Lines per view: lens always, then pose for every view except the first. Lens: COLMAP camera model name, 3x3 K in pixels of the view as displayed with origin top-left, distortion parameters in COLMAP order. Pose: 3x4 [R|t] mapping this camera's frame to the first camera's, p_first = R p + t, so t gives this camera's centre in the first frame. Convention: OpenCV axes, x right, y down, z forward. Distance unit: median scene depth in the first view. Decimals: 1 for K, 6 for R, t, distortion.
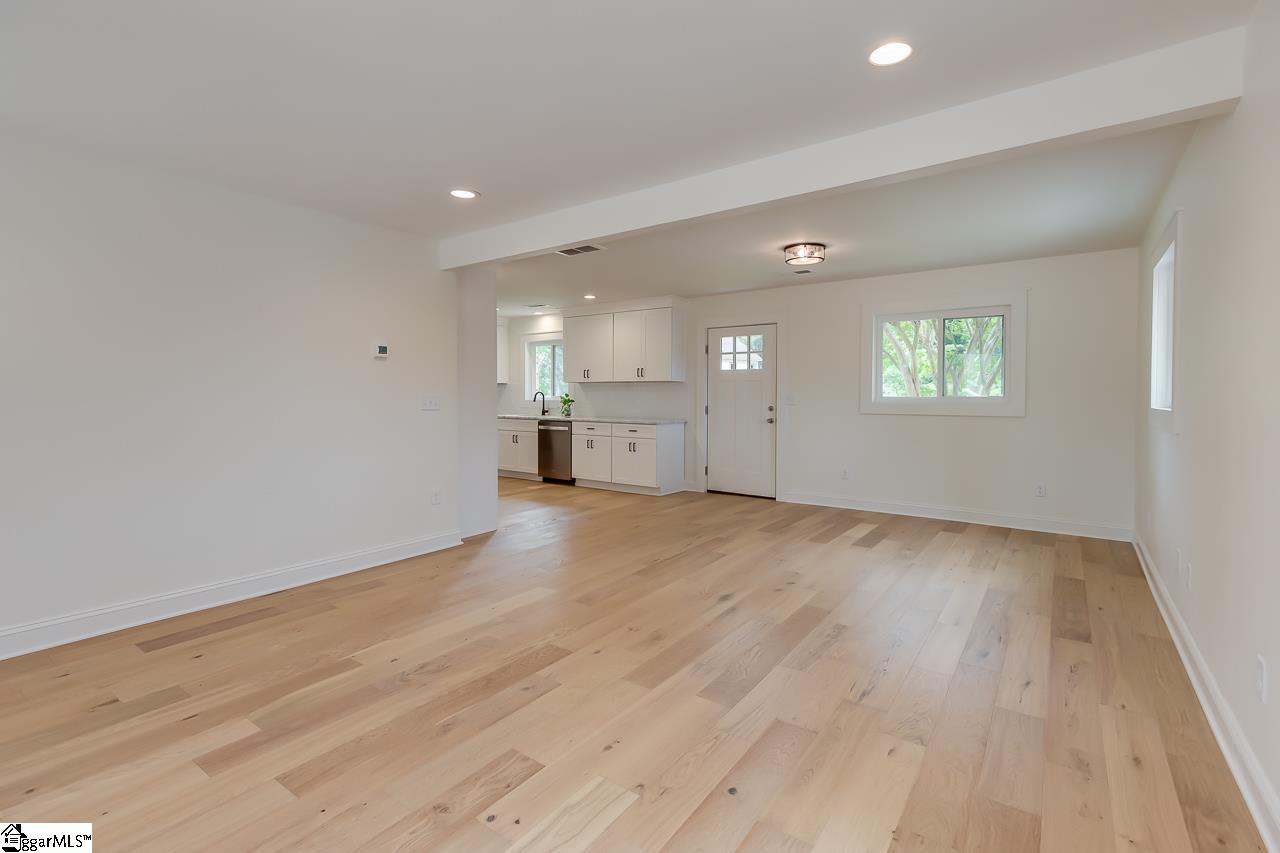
lens RADIAL K [[560.3, 0, 663.2], [0, 560.3, 397.2], [0, 0, 1]] dist [0.010157, 0.000008]
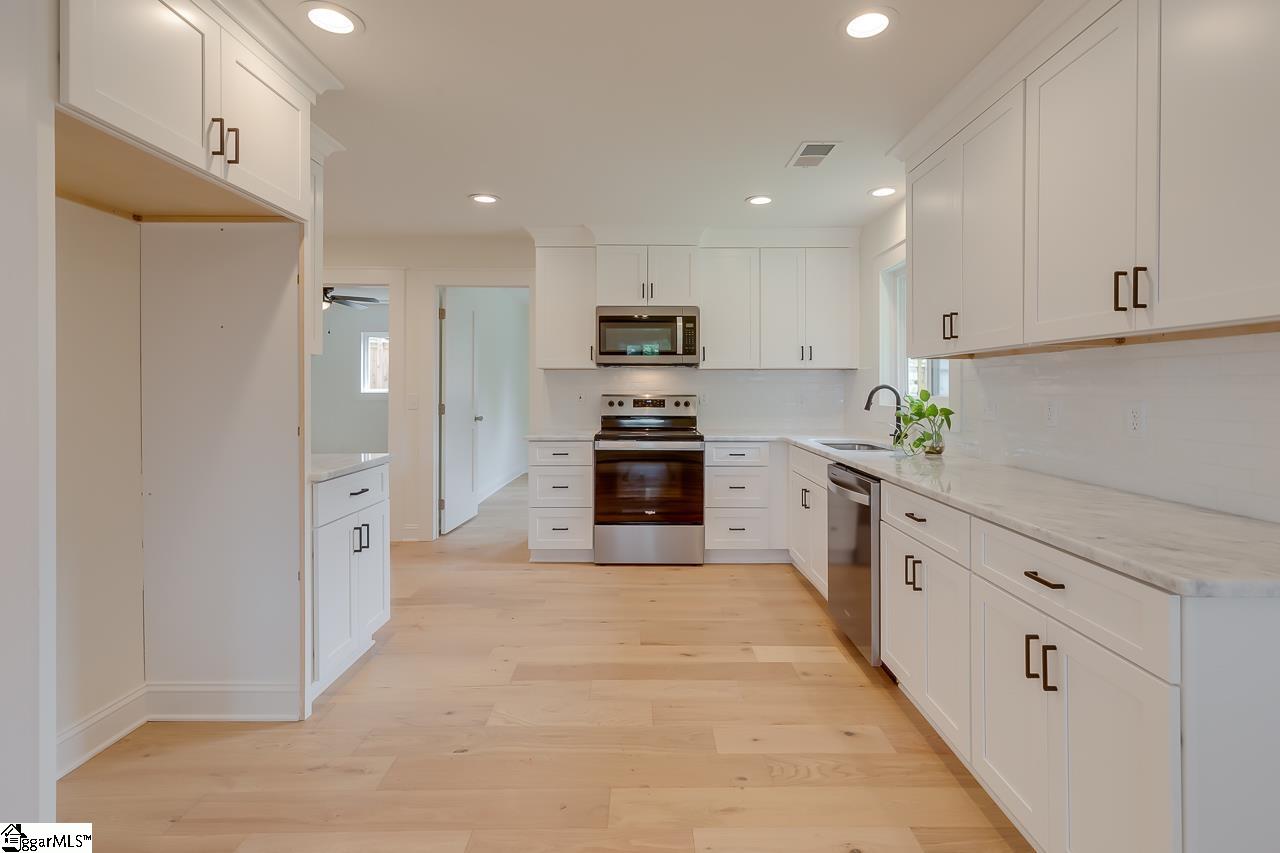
lens RADIAL K [[593.8, 0, 640.2], [0, 593.8, 386.1], [0, 0, 1]] dist [0.009454, 0.000038]
pose [[0.561821, -0.003778, -0.827250, 0.038814], [-0.003338, 0.999971, -0.006834, -0.006630], [0.827252, 0.006601, 0.561792, 0.720497]]
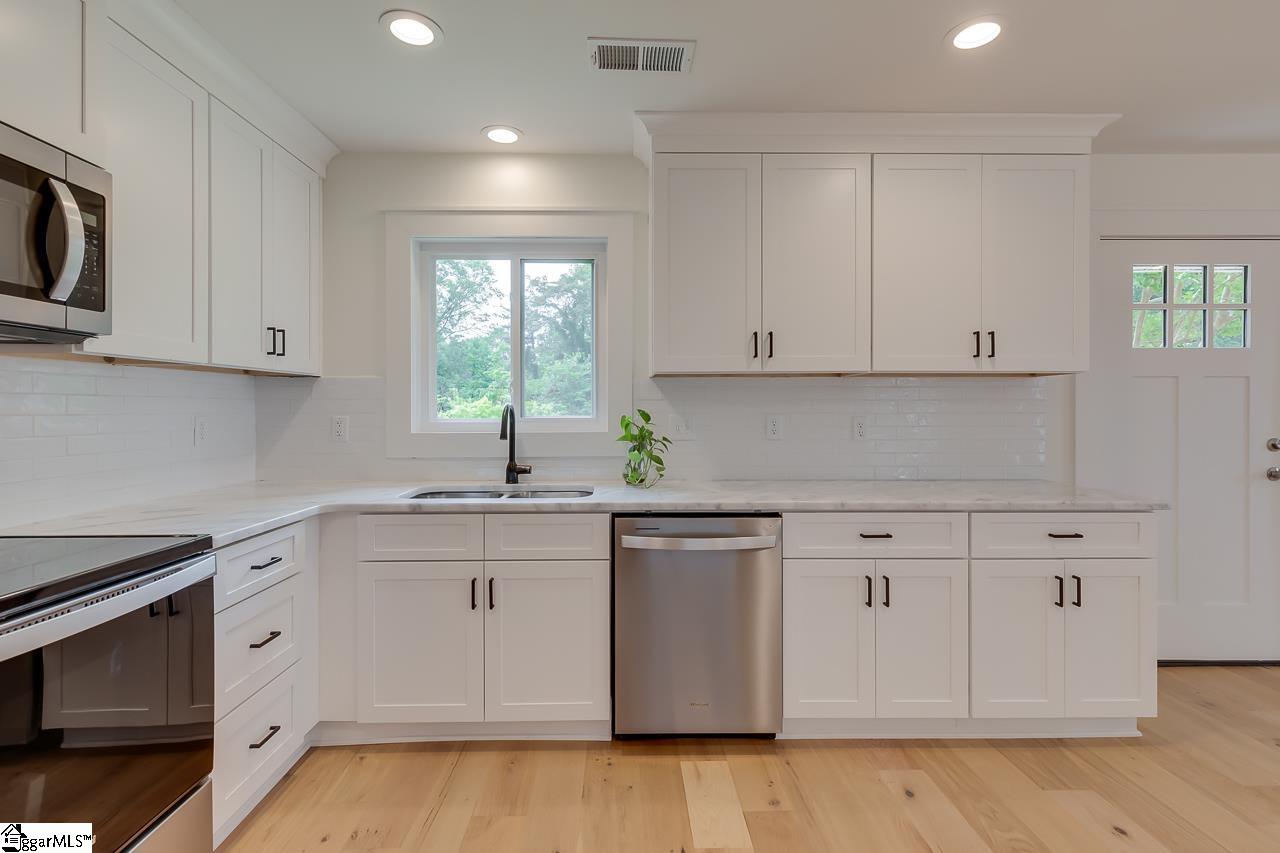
lens RADIAL K [[592.0, 0, 626.8], [0, 592.0, 410.4], [0, 0, 1]] dist [0.008891, -0.000100]
pose [[0.814681, -0.004158, 0.579895, -0.404256], [0.004893, 0.999988, 0.000296, -0.007218], [-0.579889, 0.002596, 0.814691, 0.831704]]
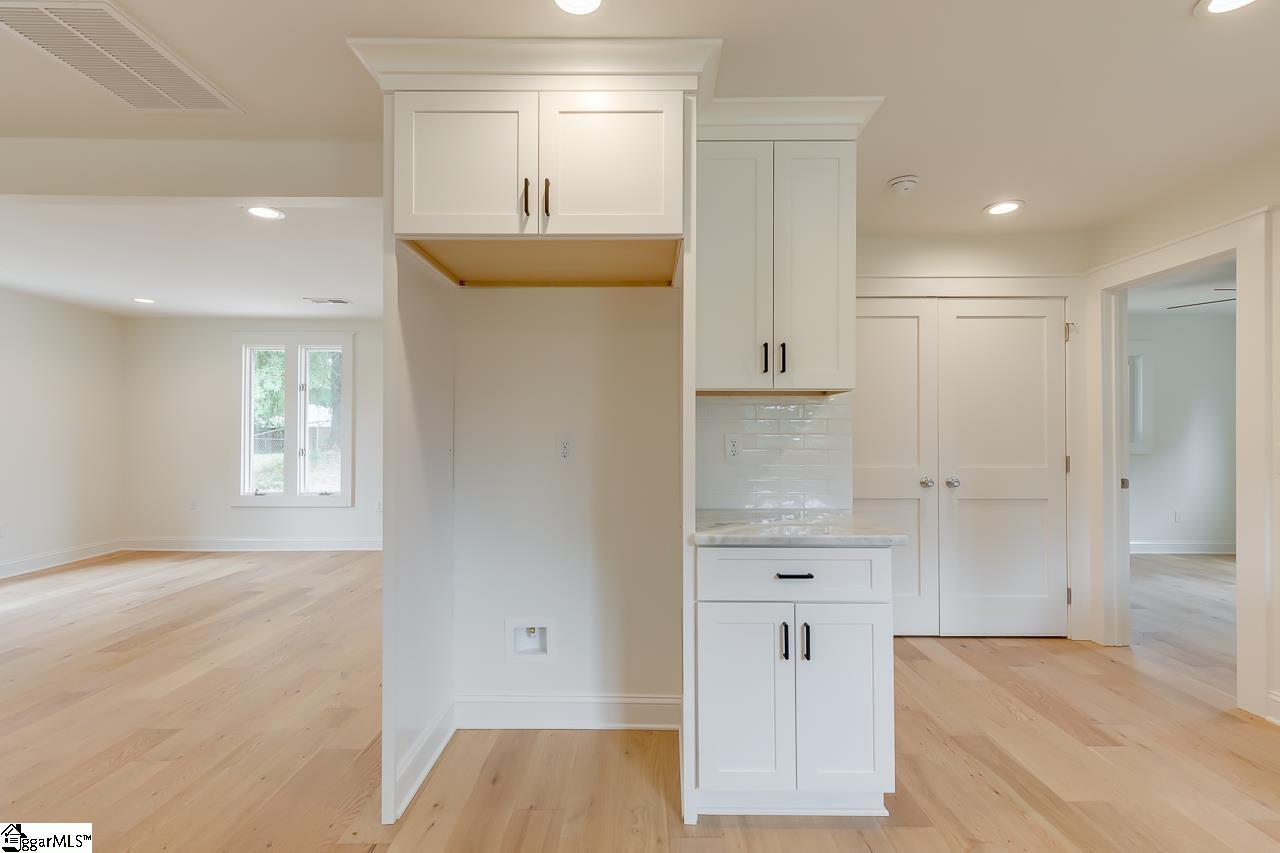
lens RADIAL K [[584.9, 0, 679.2], [0, 584.9, 432.2], [0, 0, 1]] dist [0.008619, -0.000118]
pose [[-0.816831, -0.004734, -0.576858, -0.155638], [-0.005095, 0.999987, -0.000991, -0.006368], [0.576855, 0.002130, -0.816844, 0.949885]]
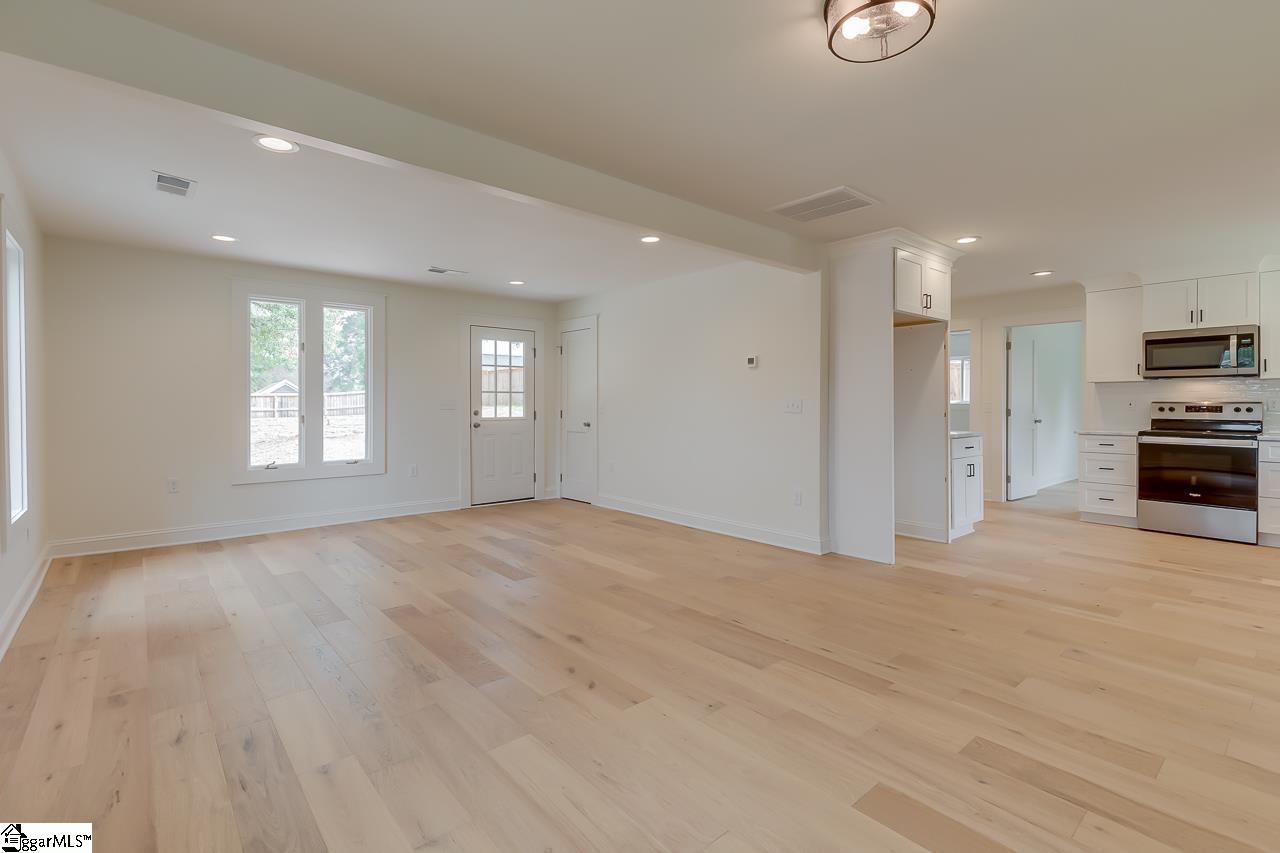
lens RADIAL K [[595.1, 0, 666.8], [0, 595.1, 407.3], [0, 0, 1]] dist [0.009259, -0.000160]
pose [[-0.222665, 0.004767, -0.974883, 0.418629], [-0.003242, 0.999979, 0.005631, 0.003448], [0.974890, 0.004415, -0.222645, 0.589741]]
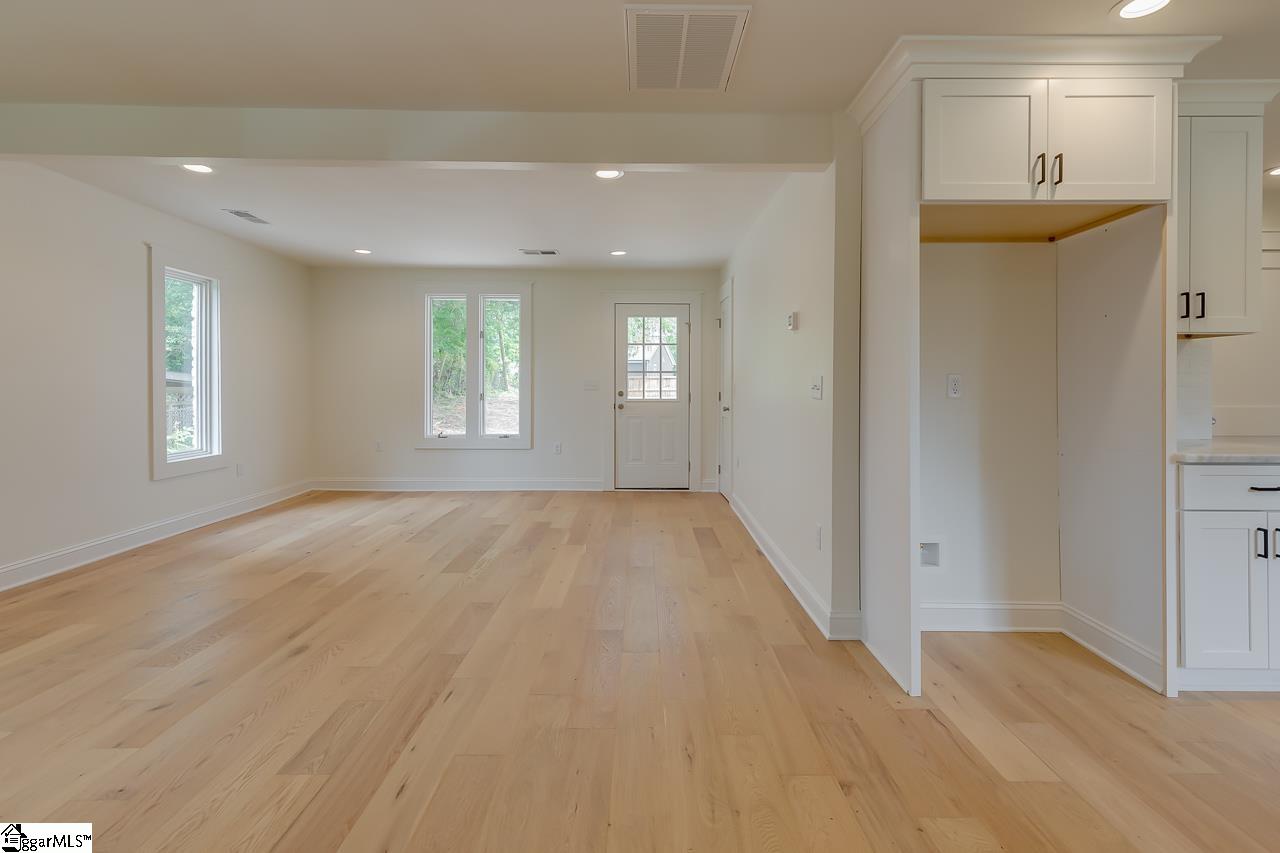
lens RADIAL K [[601.9, 0, 666.8], [0, 601.9, 390.1], [0, 0, 1]] dist [0.002424, -0.000517]
pose [[-0.815321, 0.001665, -0.579006, 0.078156], [-0.005987, 0.999918, 0.011307, 0.002426], [0.578978, 0.012686, -0.815245, 0.849918]]
